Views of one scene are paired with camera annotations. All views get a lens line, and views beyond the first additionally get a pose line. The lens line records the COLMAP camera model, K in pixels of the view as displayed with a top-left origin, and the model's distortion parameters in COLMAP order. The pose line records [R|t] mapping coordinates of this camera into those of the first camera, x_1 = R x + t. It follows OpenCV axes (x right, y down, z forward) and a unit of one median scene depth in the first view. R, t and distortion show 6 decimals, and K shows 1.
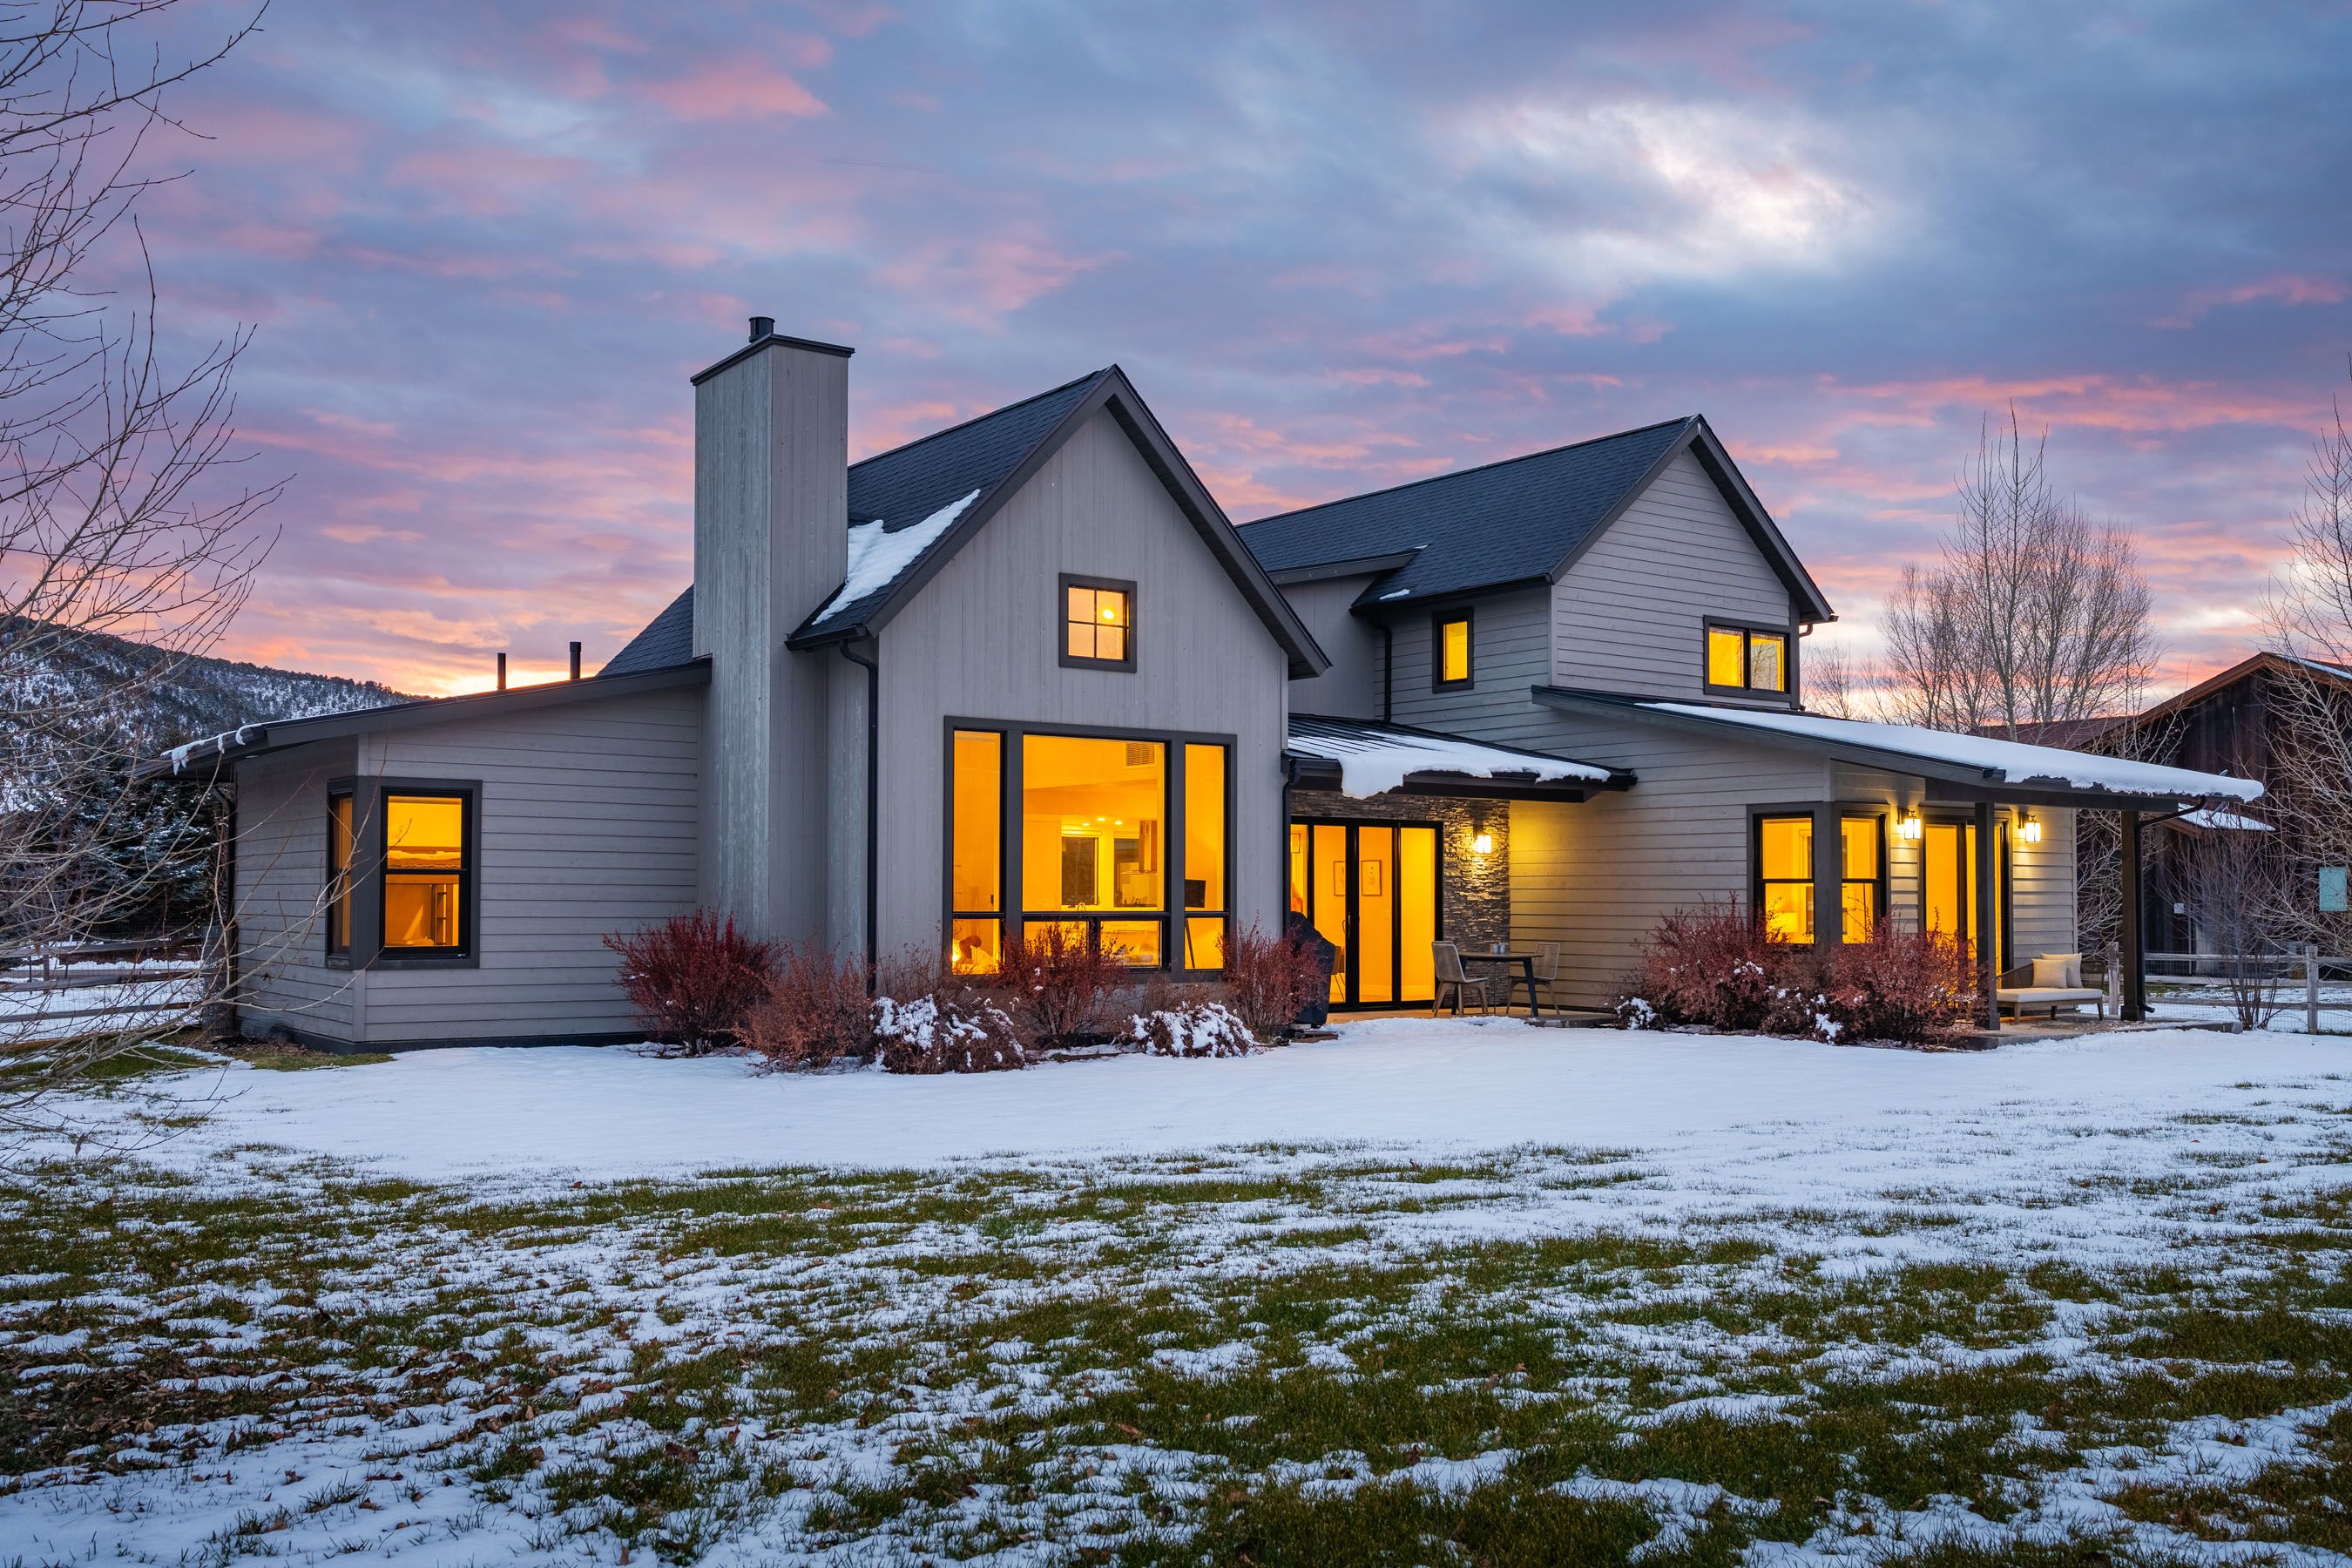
lens RADIAL K [[2067.3, 0, 1154.2], [0, 2067.3, 831.8], [0, 0, 1]] dist [-0.001432, -0.007144]
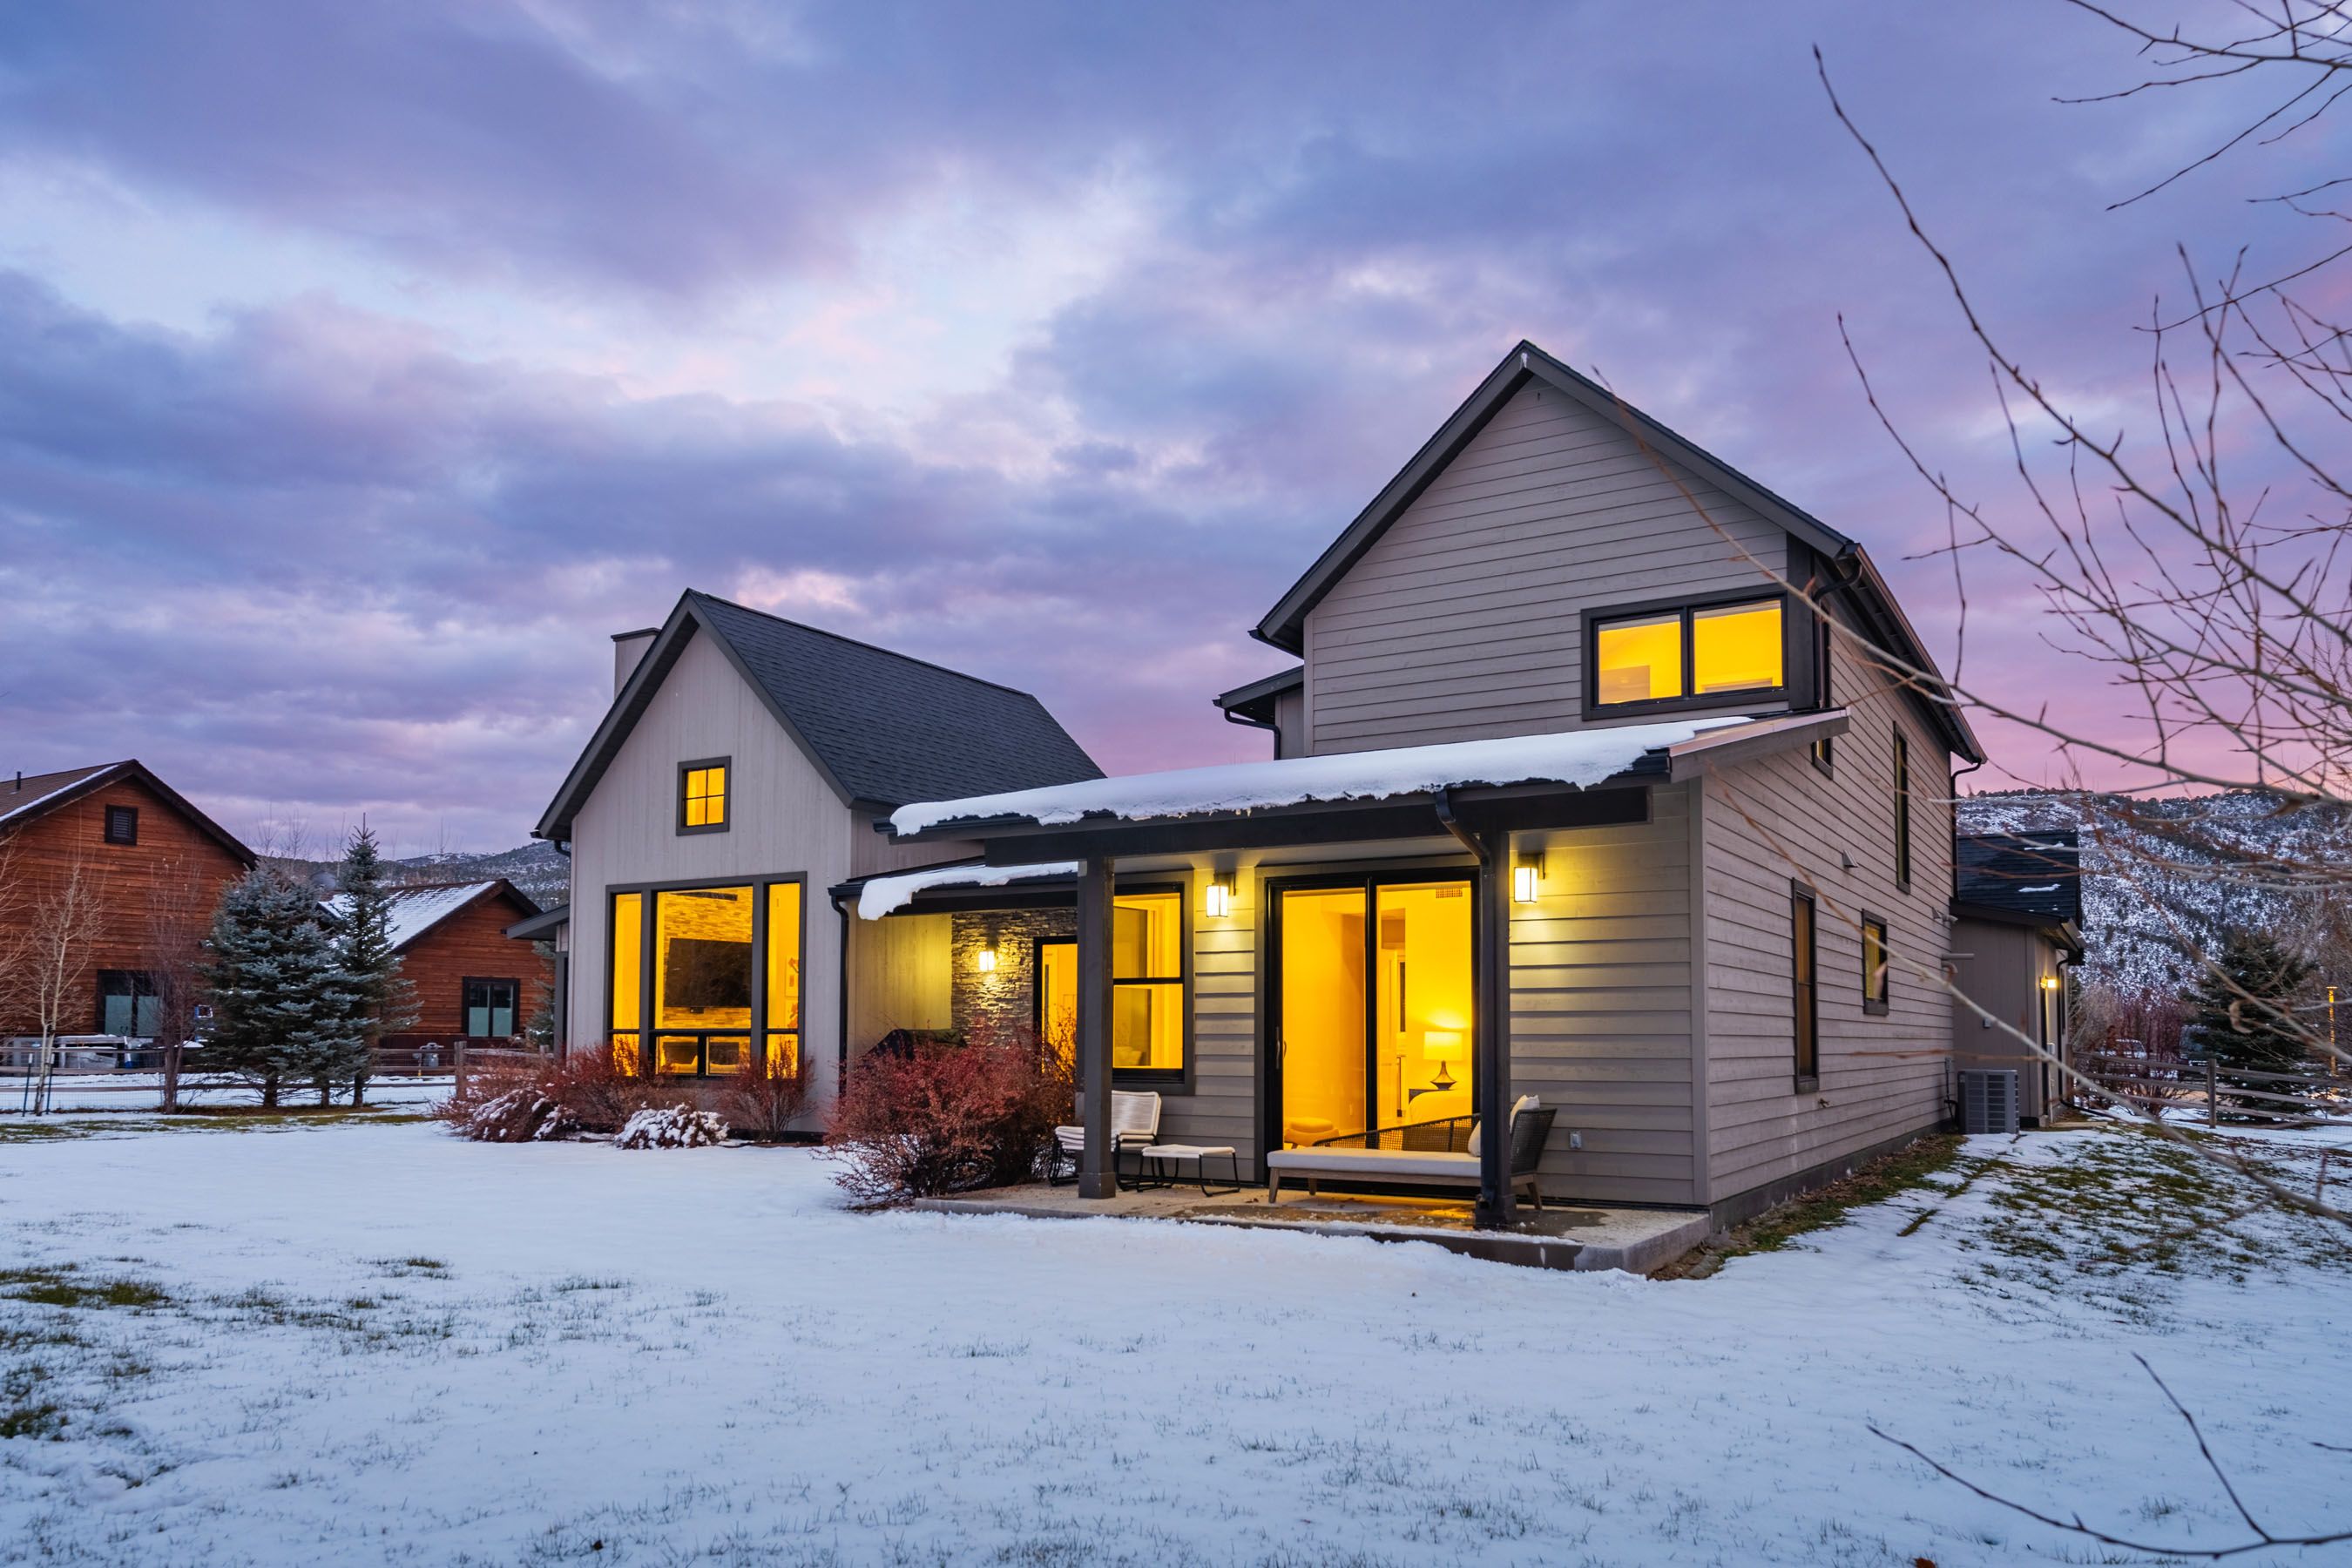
lens RADIAL K [[1610.5, 0, 1156.0], [0, 1610.5, 960.2], [0, 0, 1]] dist [-0.001664, -0.000795]
pose [[0.373310, -0.047286, -0.926501, 0.850176], [0.028706, 0.998811, -0.039410, 0.038138], [0.927262, -0.011884, 0.374224, 0.783354]]
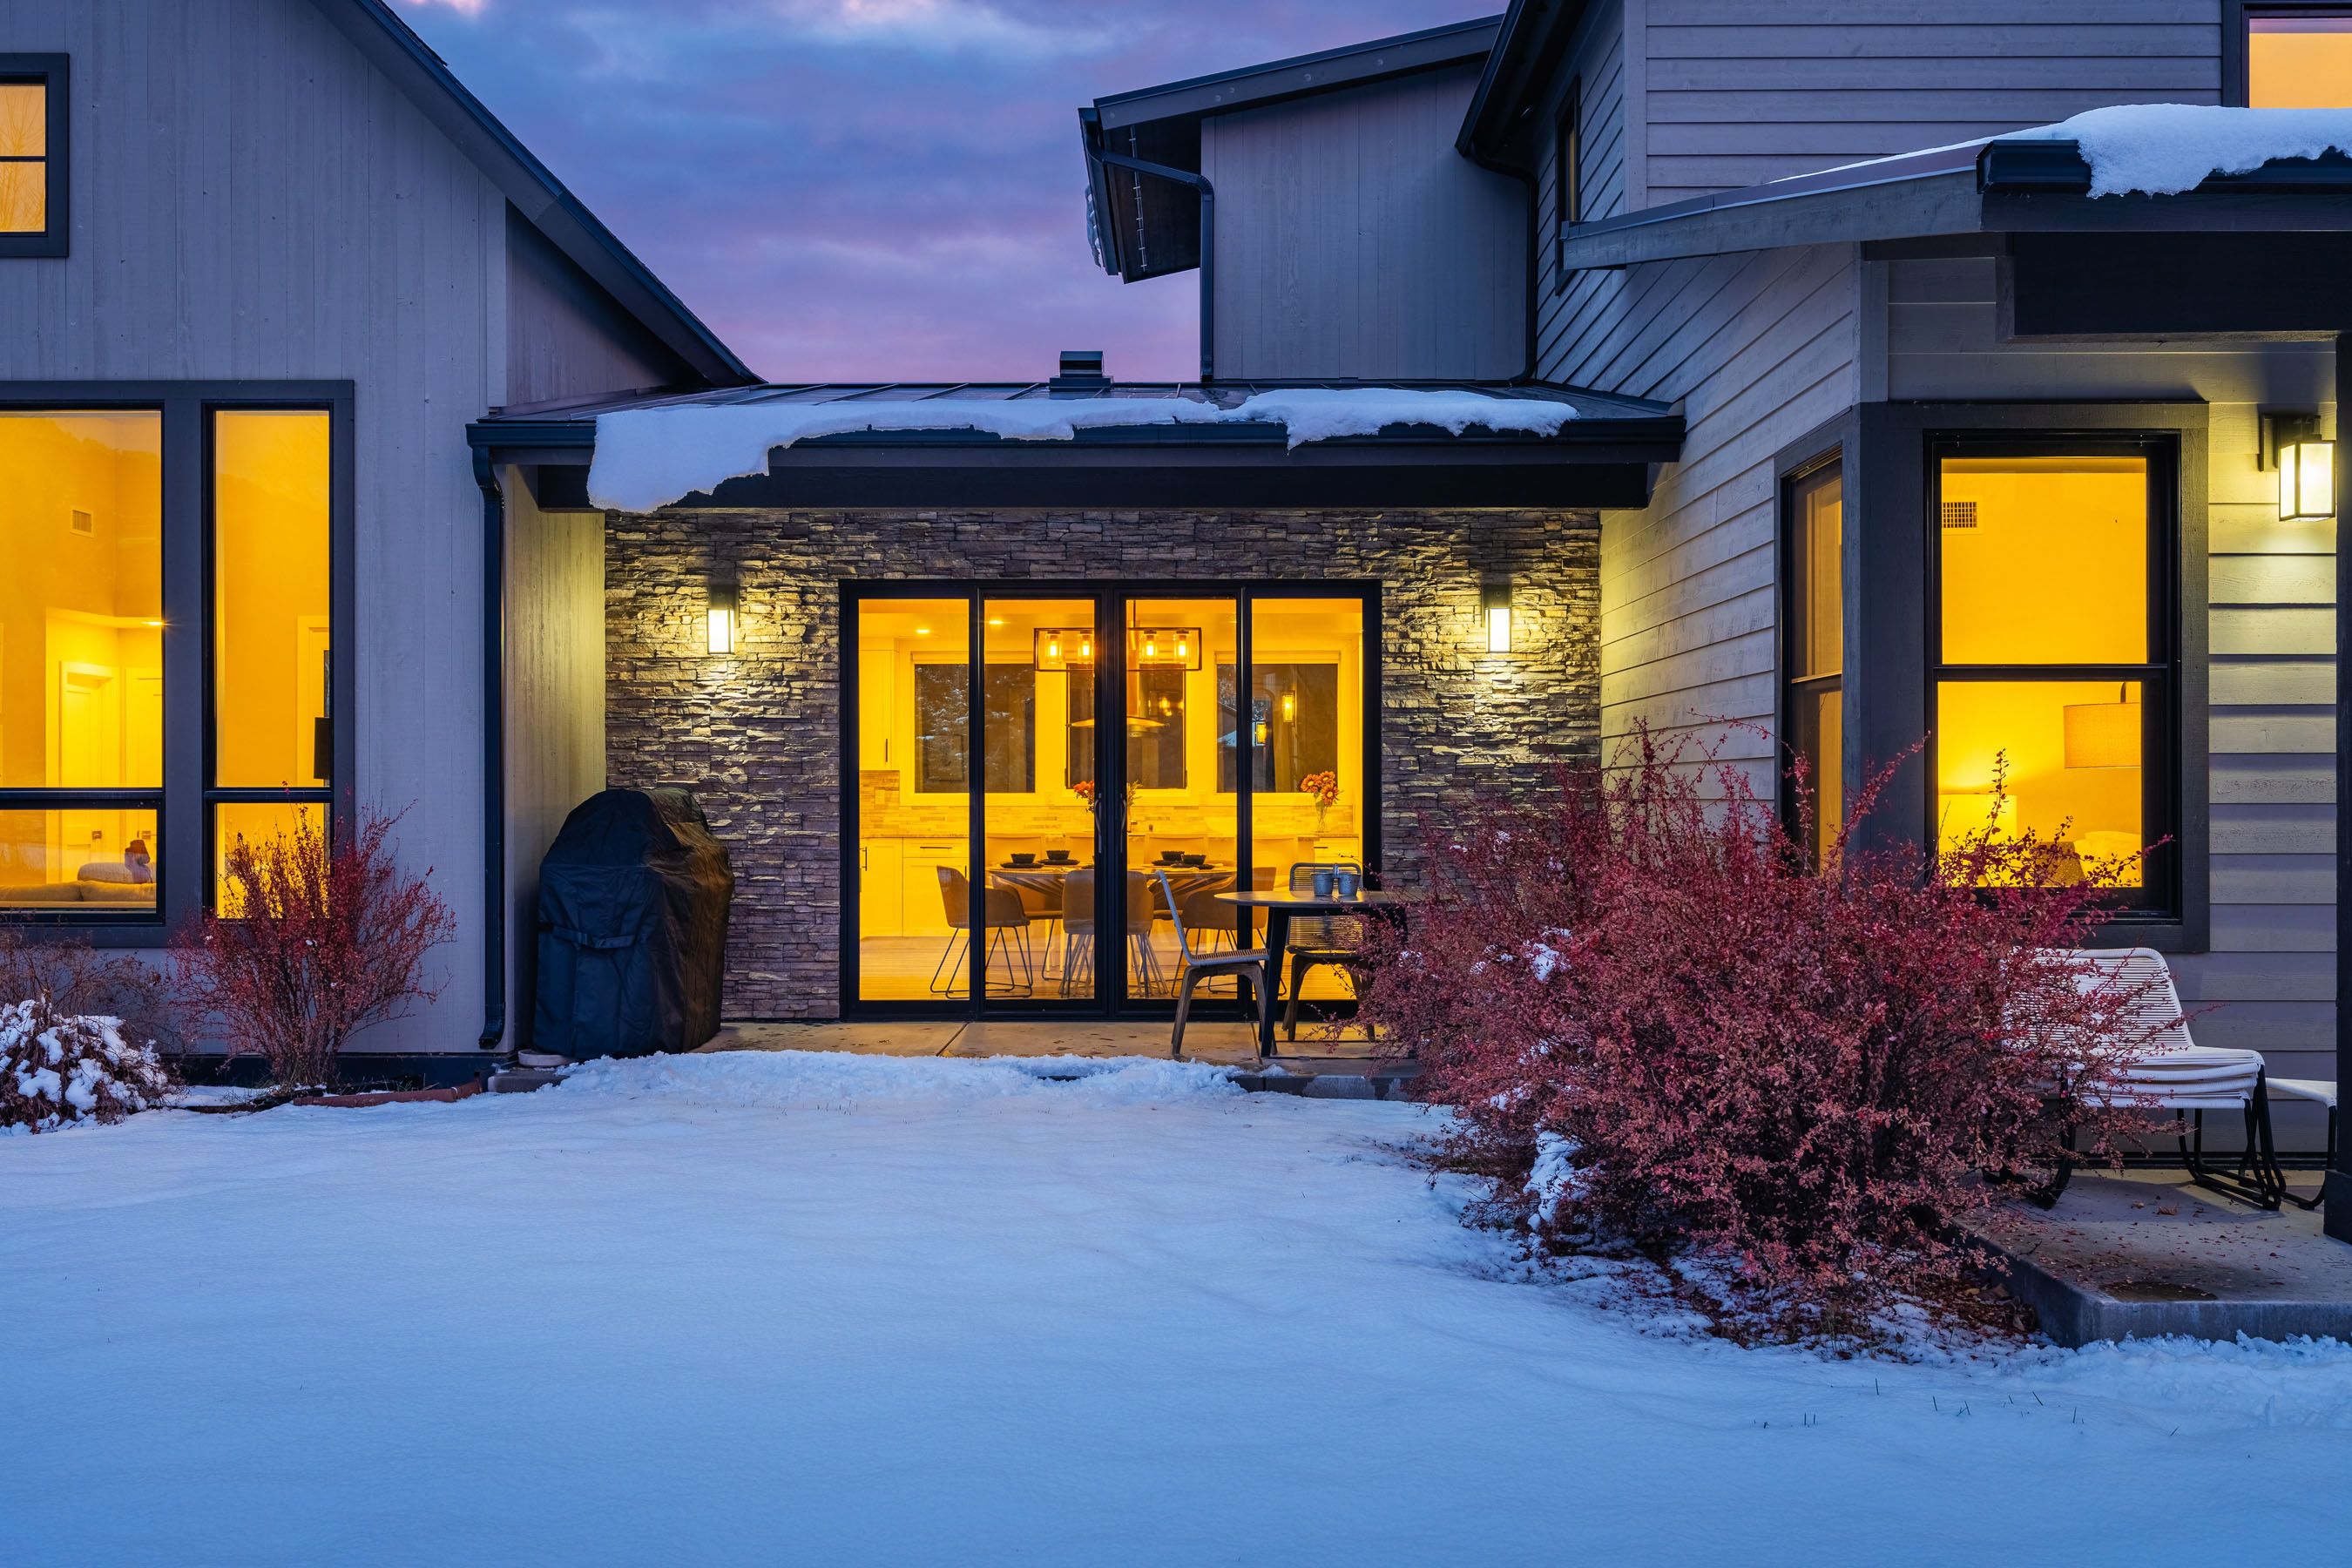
lens RADIAL K [[2339.6, 0, 1150.9], [0, 2339.6, 795.3], [0, 0, 1]] dist [0.005624, 0.000000]
pose [[0.797618, -0.004810, -0.603143, 0.433271], [0.023064, 0.999480, 0.022529, 0.030211], [0.602721, -0.031881, 0.797315, 0.652713]]
